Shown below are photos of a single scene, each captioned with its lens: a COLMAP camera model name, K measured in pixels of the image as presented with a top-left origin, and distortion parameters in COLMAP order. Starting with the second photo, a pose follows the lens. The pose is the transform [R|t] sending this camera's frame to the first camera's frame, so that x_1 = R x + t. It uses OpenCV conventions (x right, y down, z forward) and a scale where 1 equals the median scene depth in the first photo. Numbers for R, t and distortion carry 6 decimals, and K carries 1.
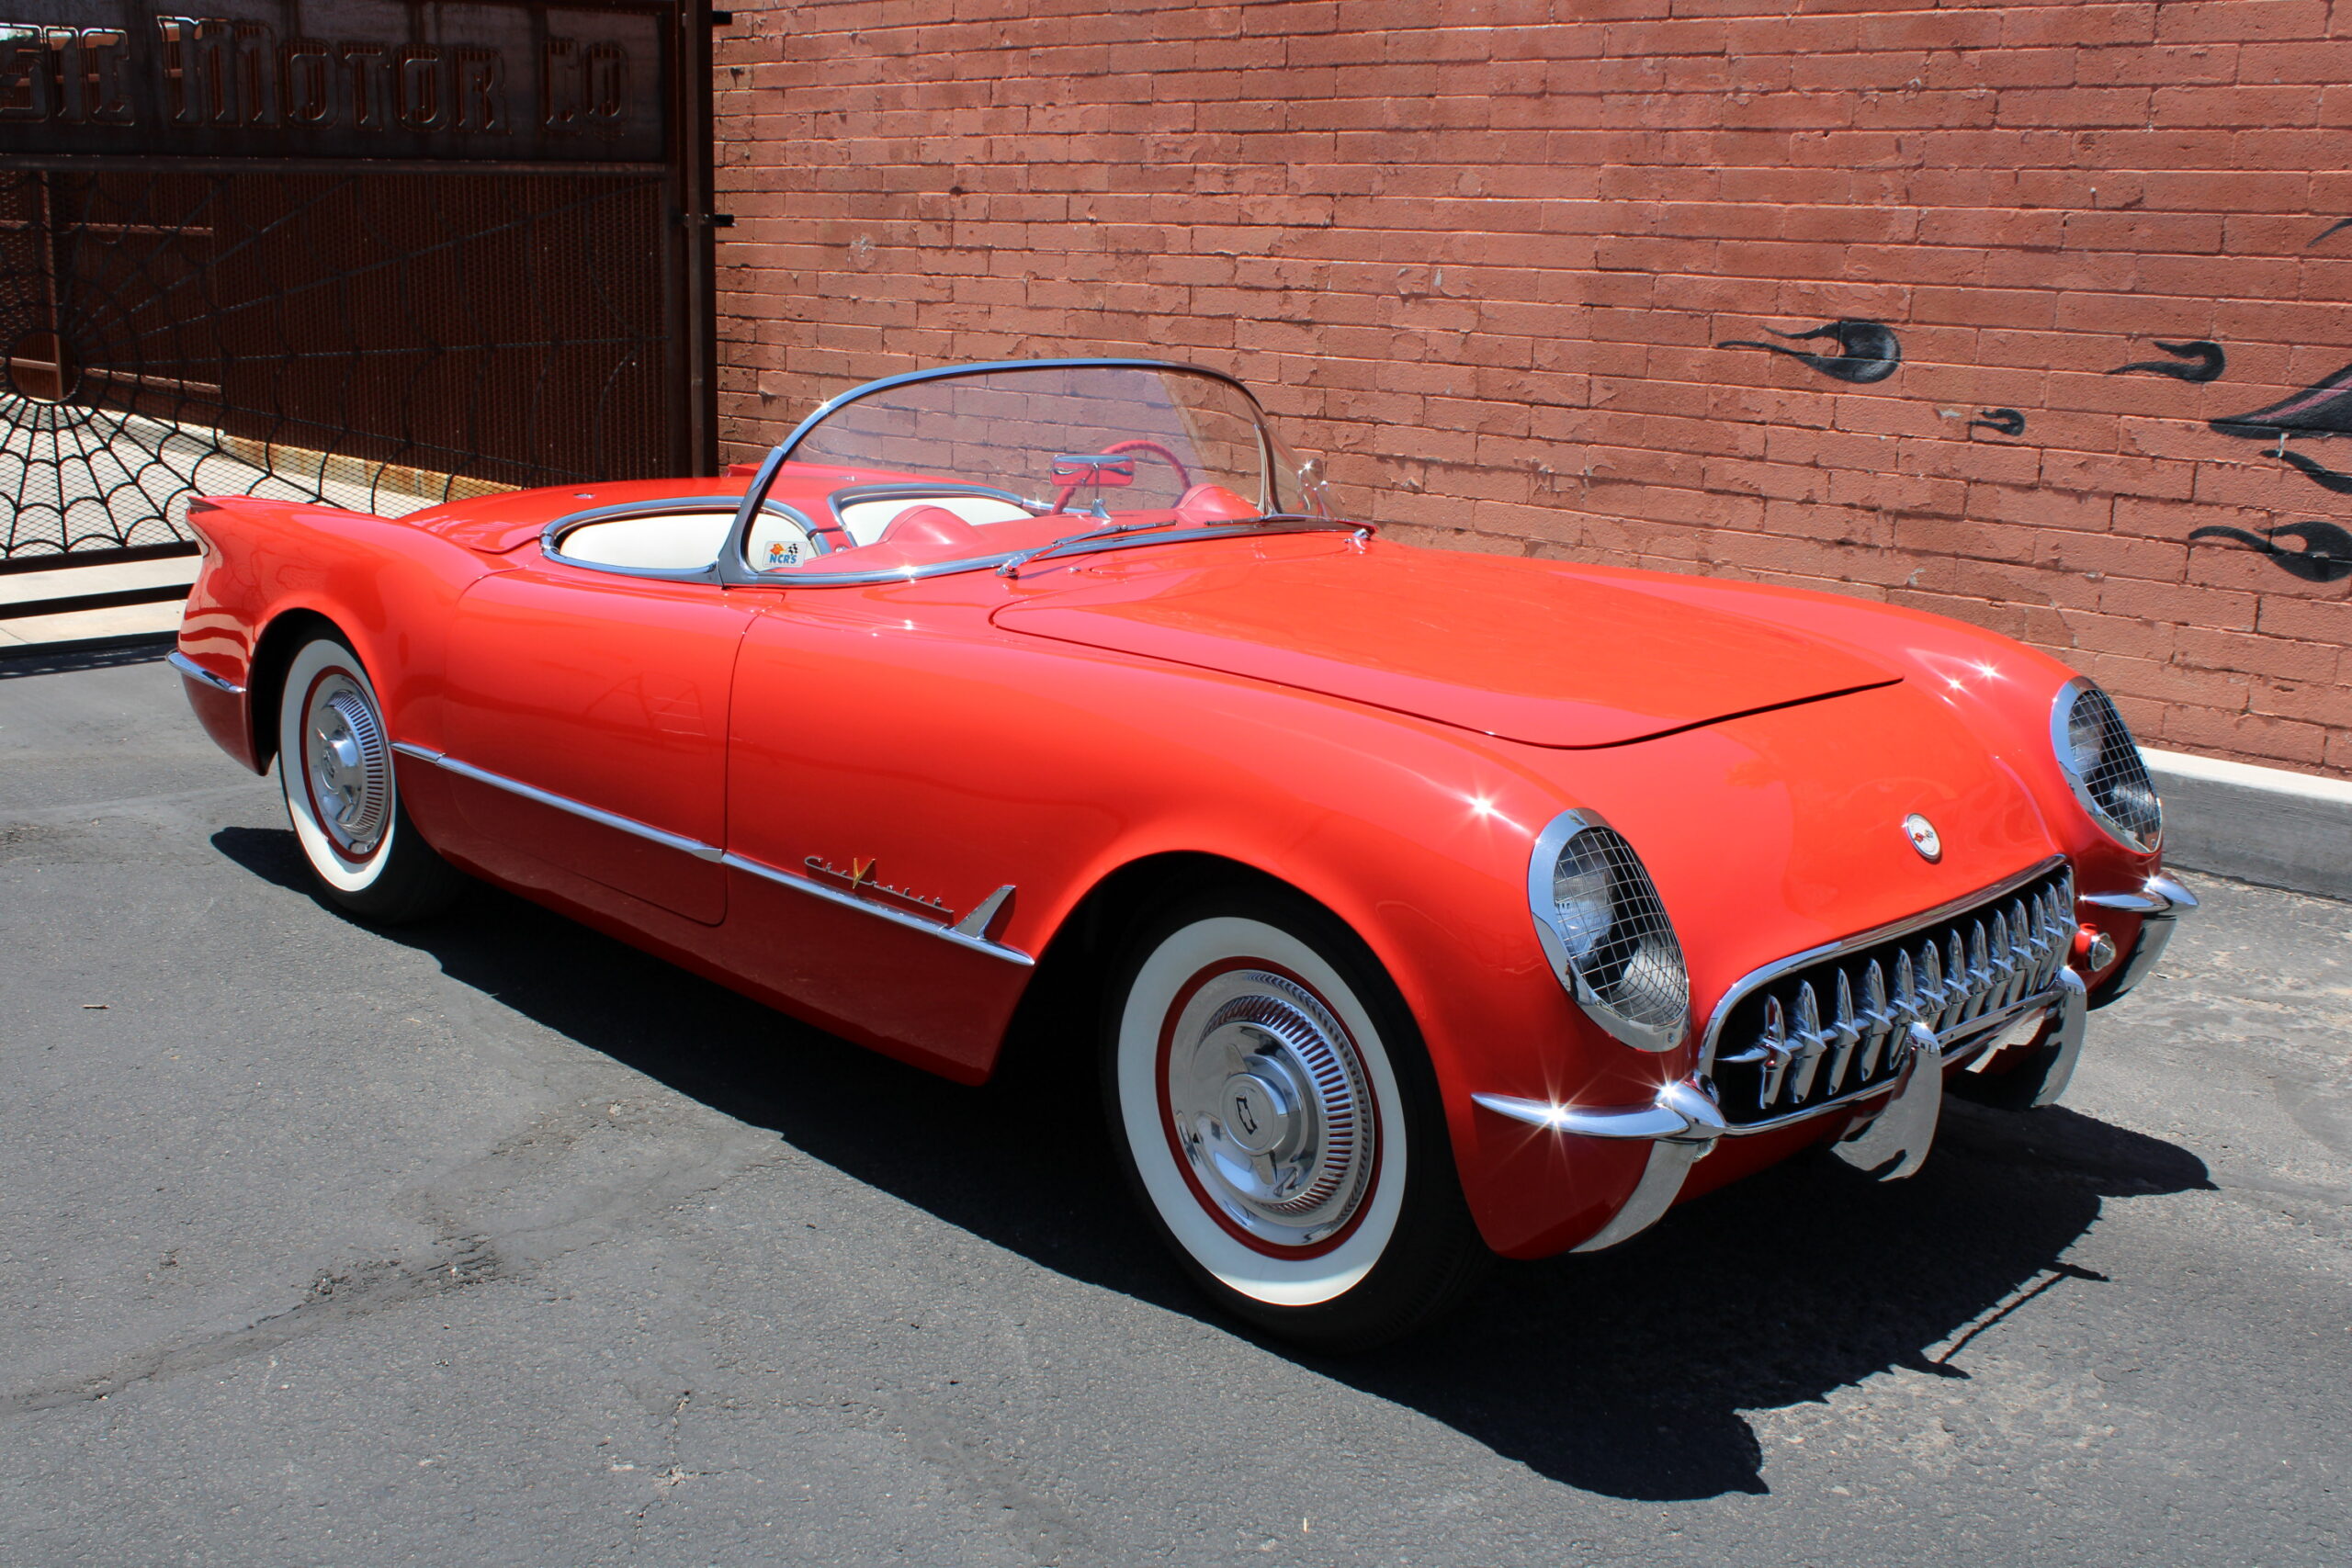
lens RADIAL K [[2409.5, 0, 1158.5], [0, 2409.5, 778.2], [0, 0, 1]] dist [-0.084833, 0.000000]
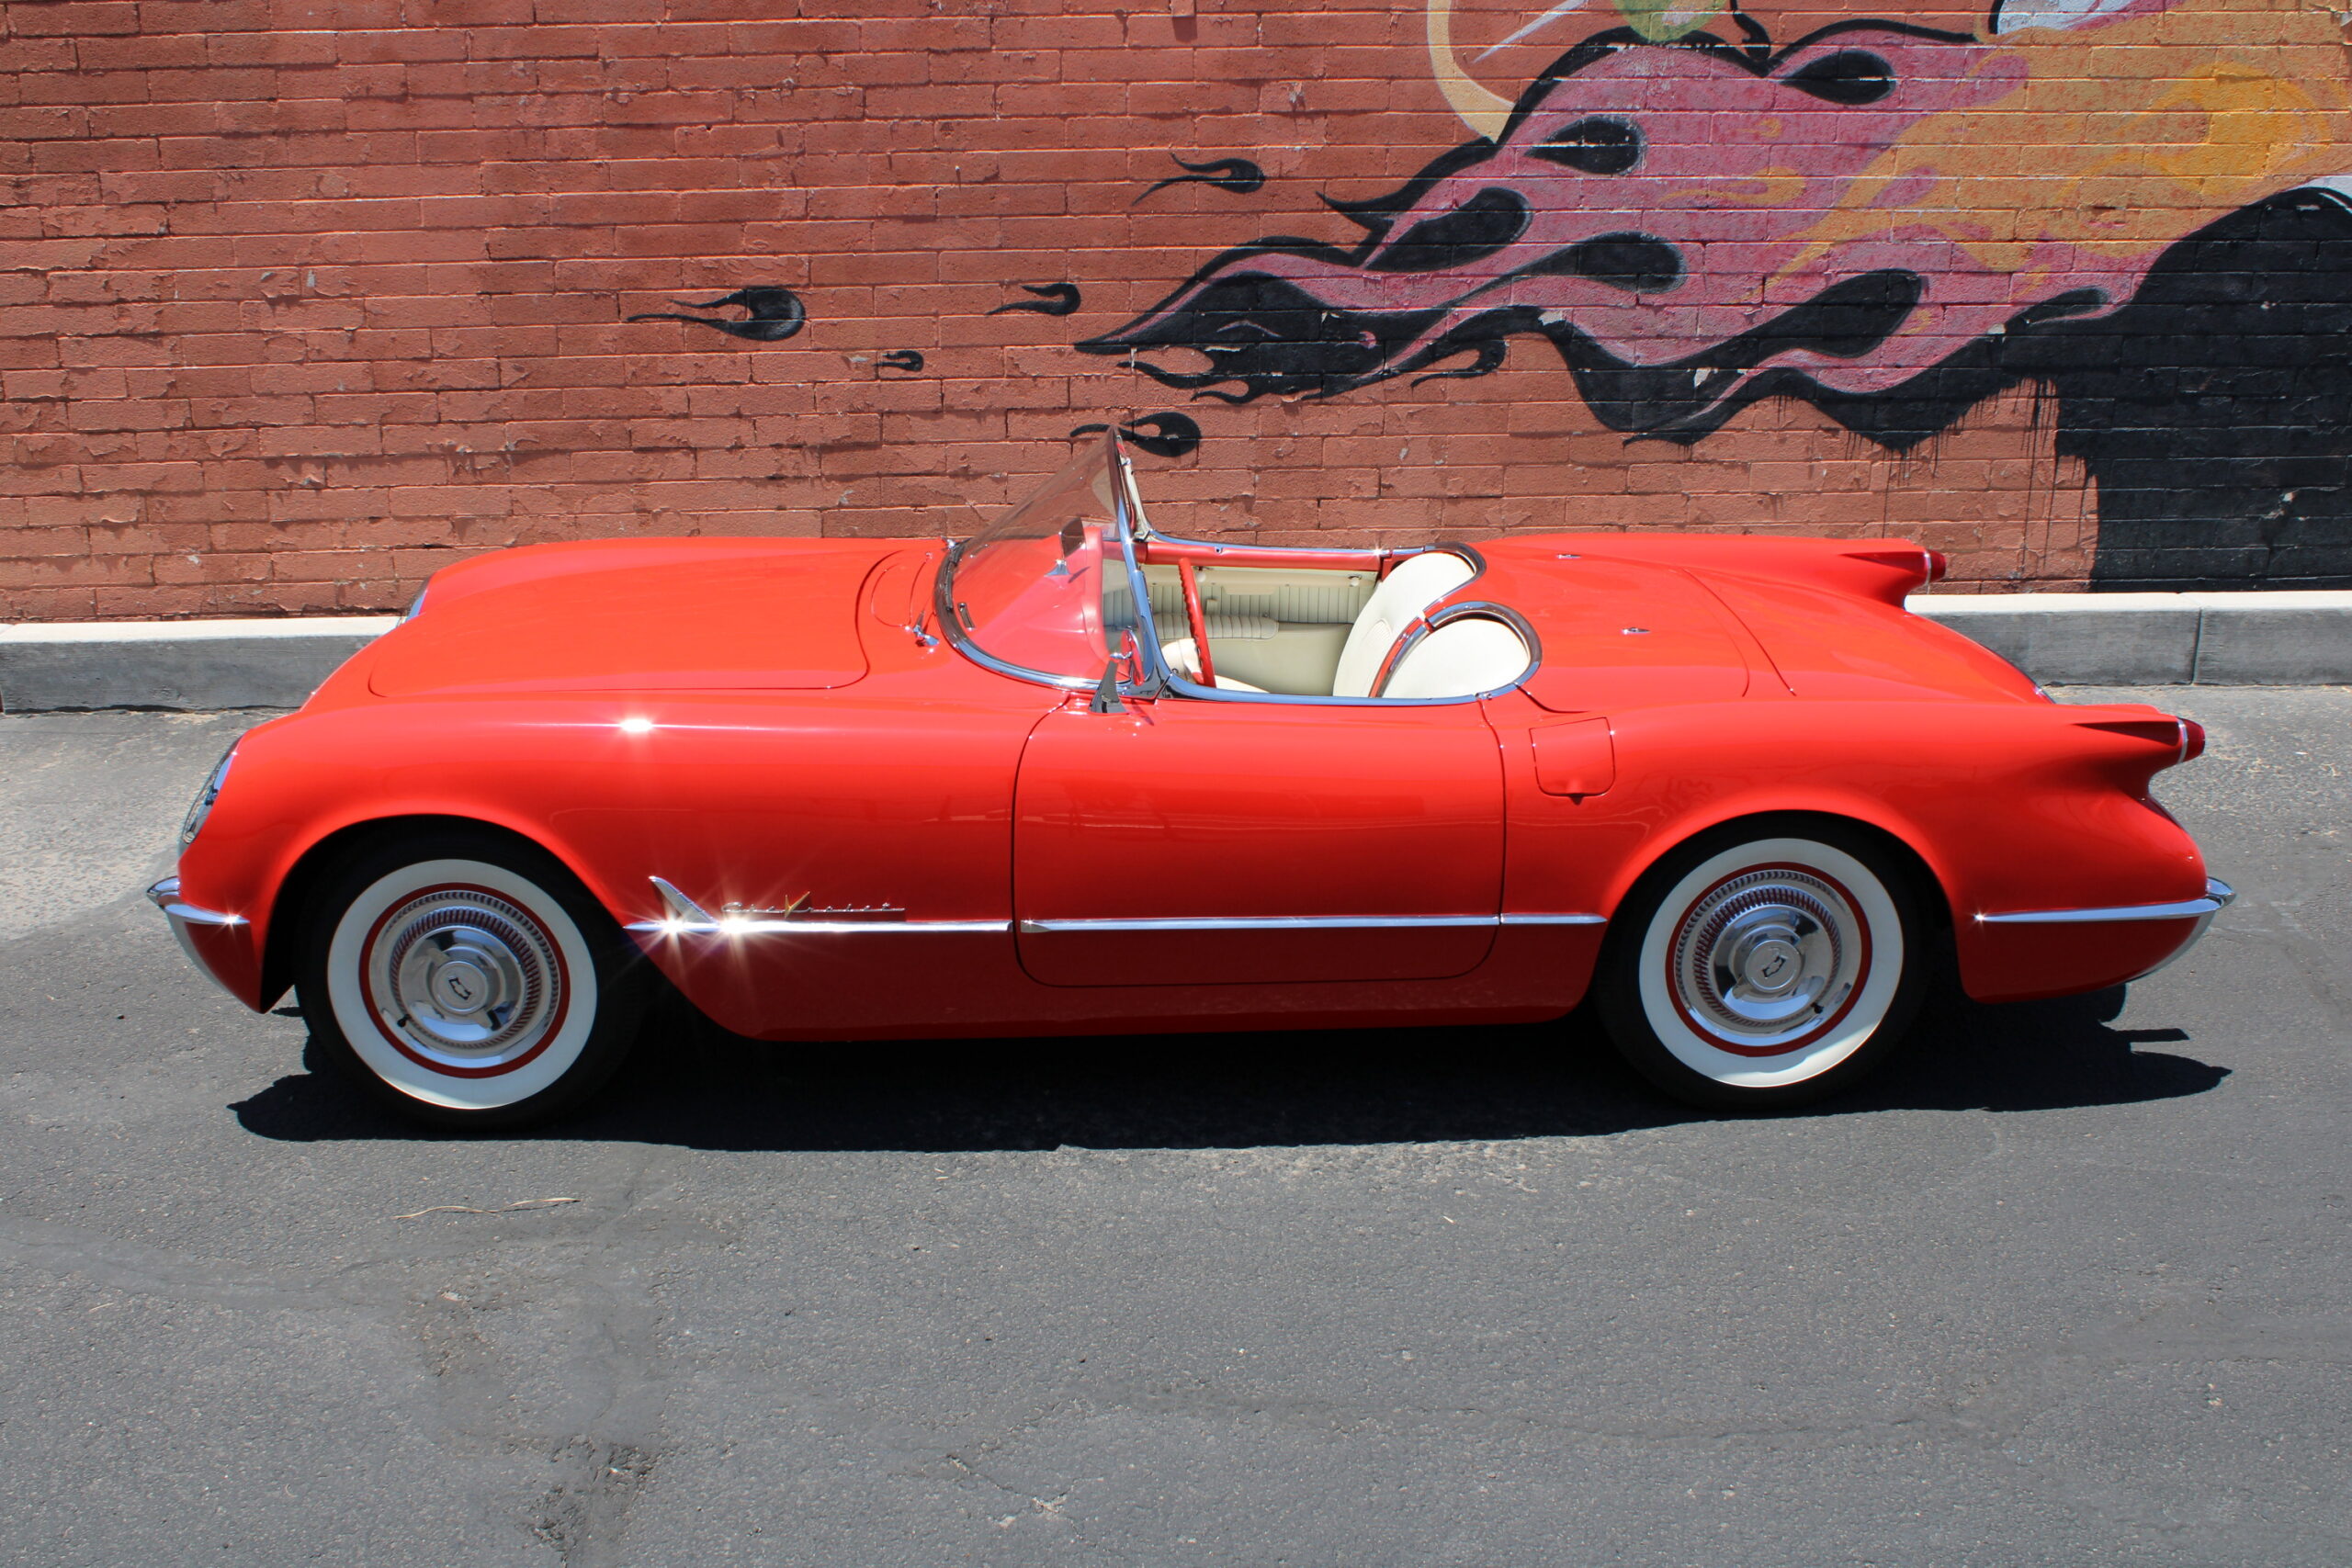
lens RADIAL K [[2409.5, 0, 1150.5], [0, 2409.5, 806.2], [0, 0, 1]] dist [-0.084833, 0.000000]
pose [[0.707684, -0.260355, 0.656810, -0.398800], [0.184327, 0.965469, 0.184101, -0.127257], [-0.682061, -0.009217, 0.731237, 0.018945]]
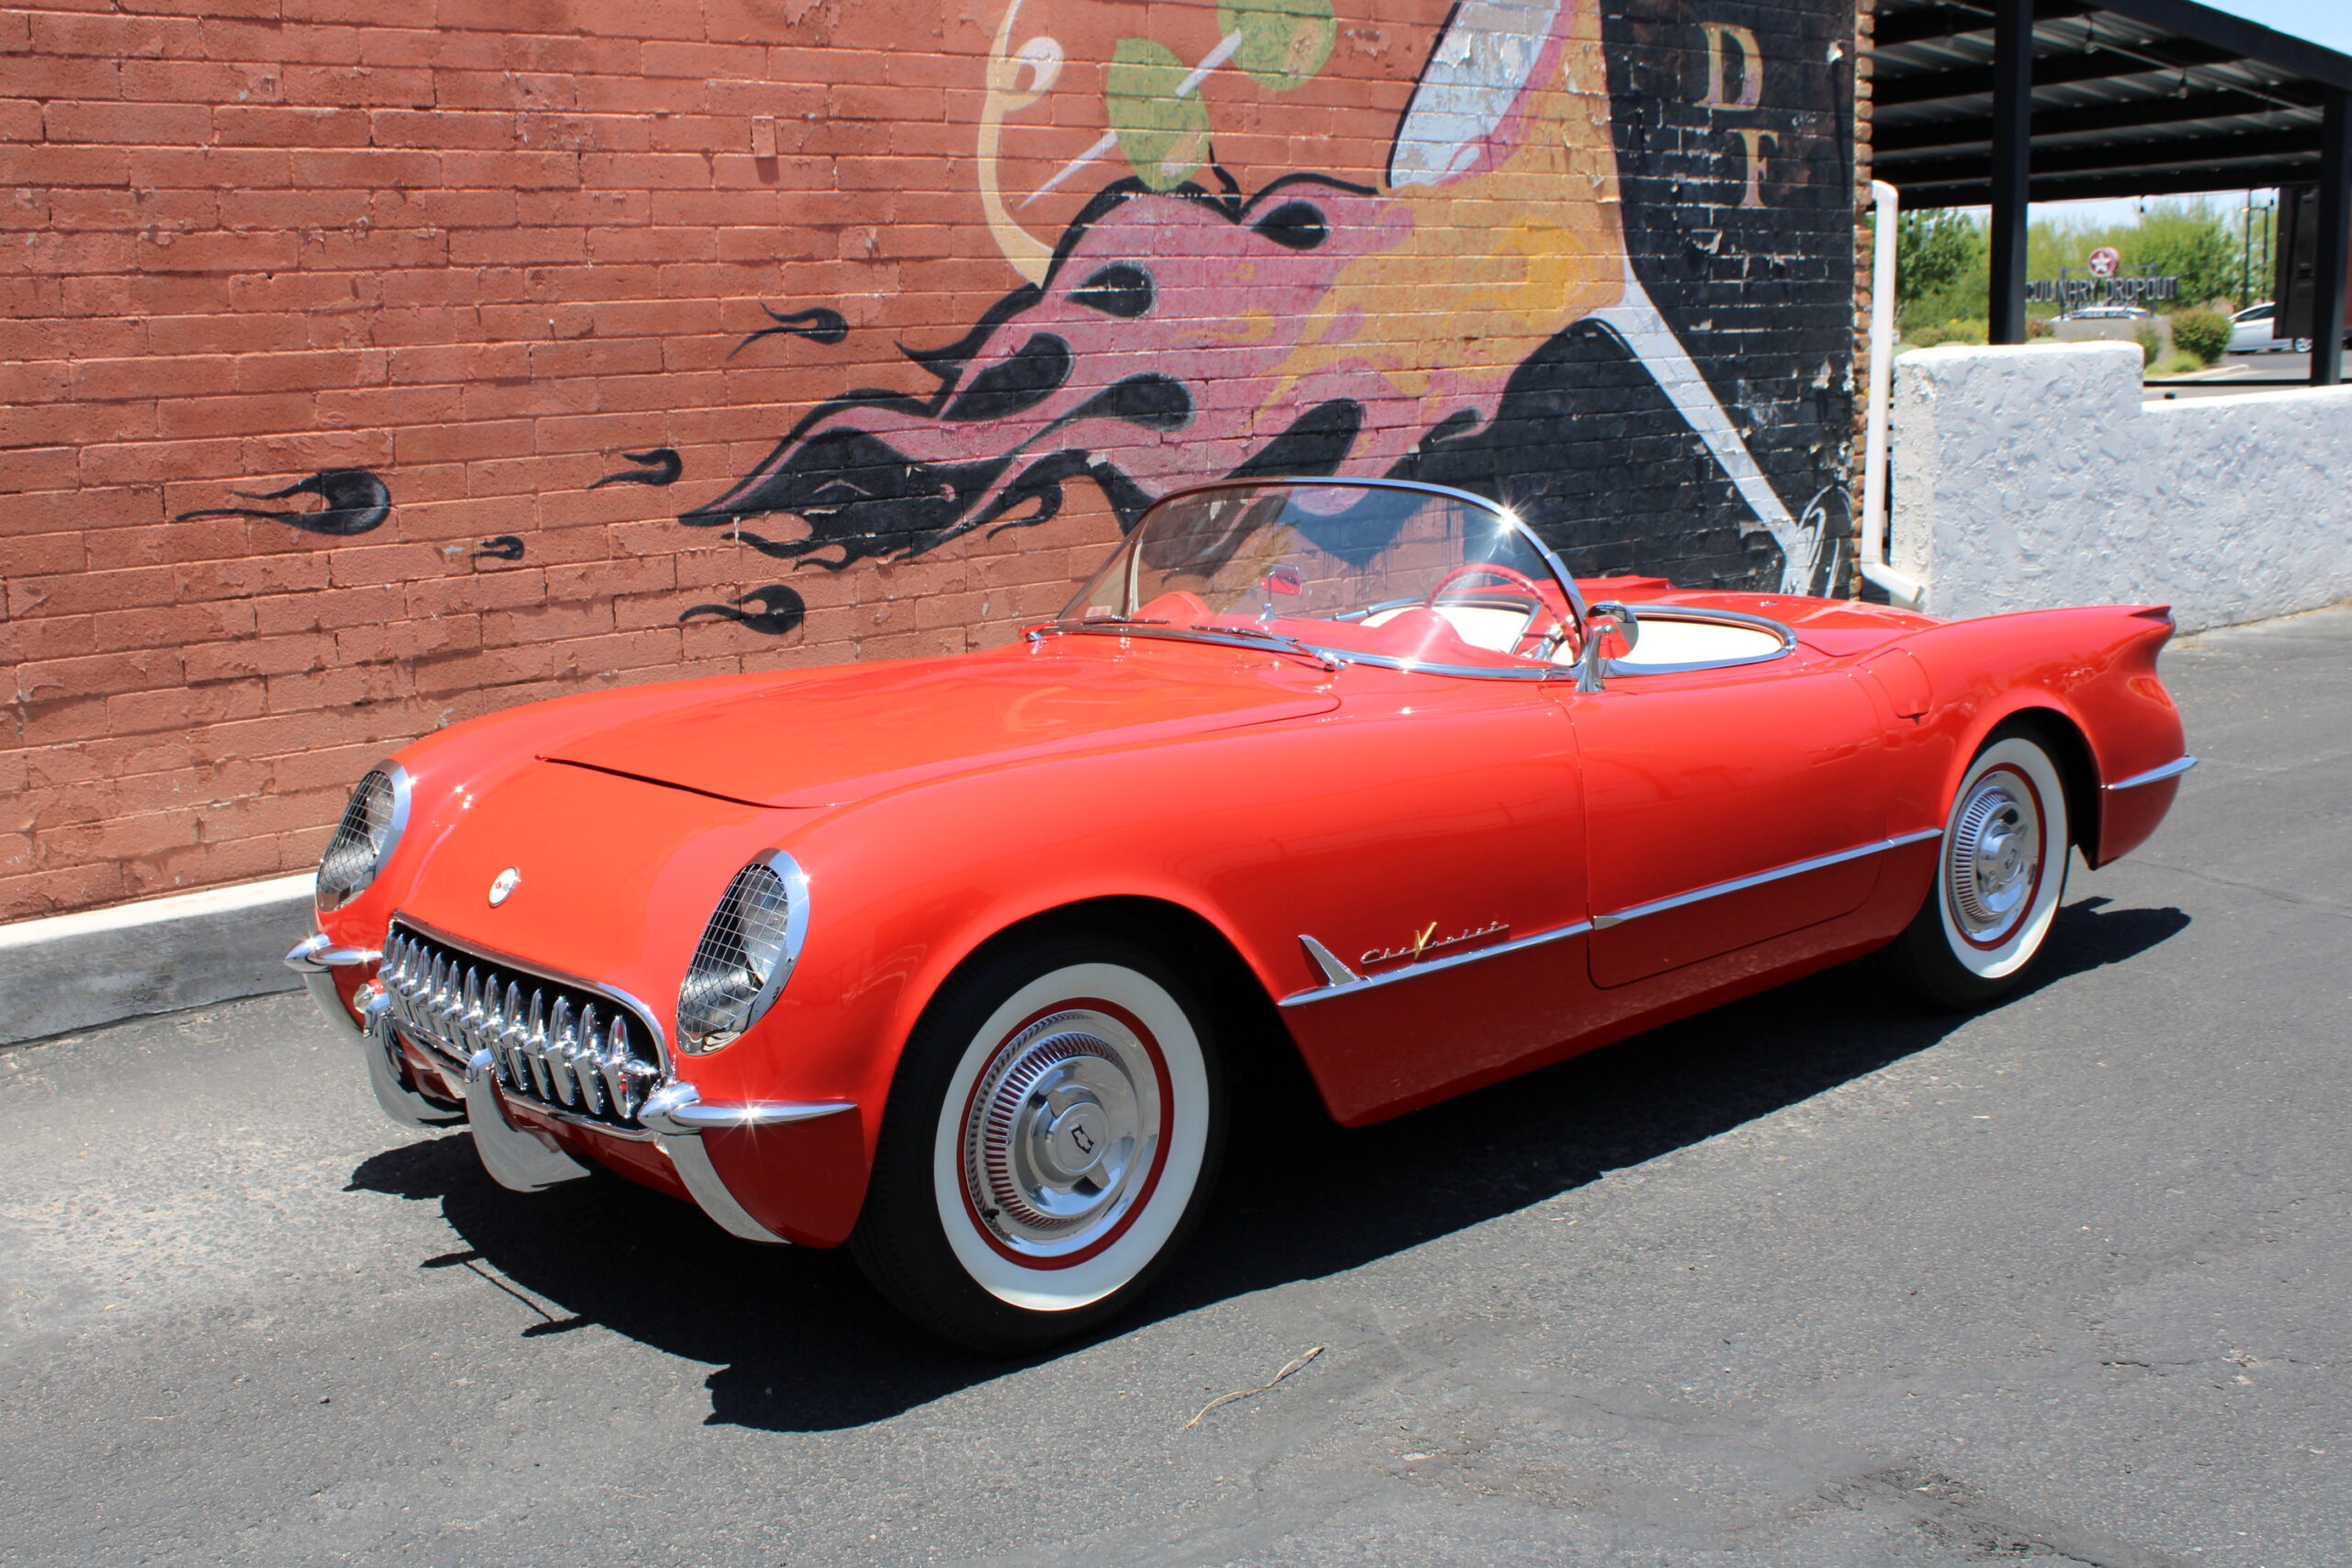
lens RADIAL K [[2395.7, 0, 1137.3], [0, 2395.7, 794.6], [0, 0, 1]] dist [-0.090345, 0.000000]
pose [[0.116990, -0.208105, 0.971085, -0.605084], [0.262454, 0.949516, 0.171864, -0.146773], [-0.957826, 0.234759, 0.165702, 0.565490]]
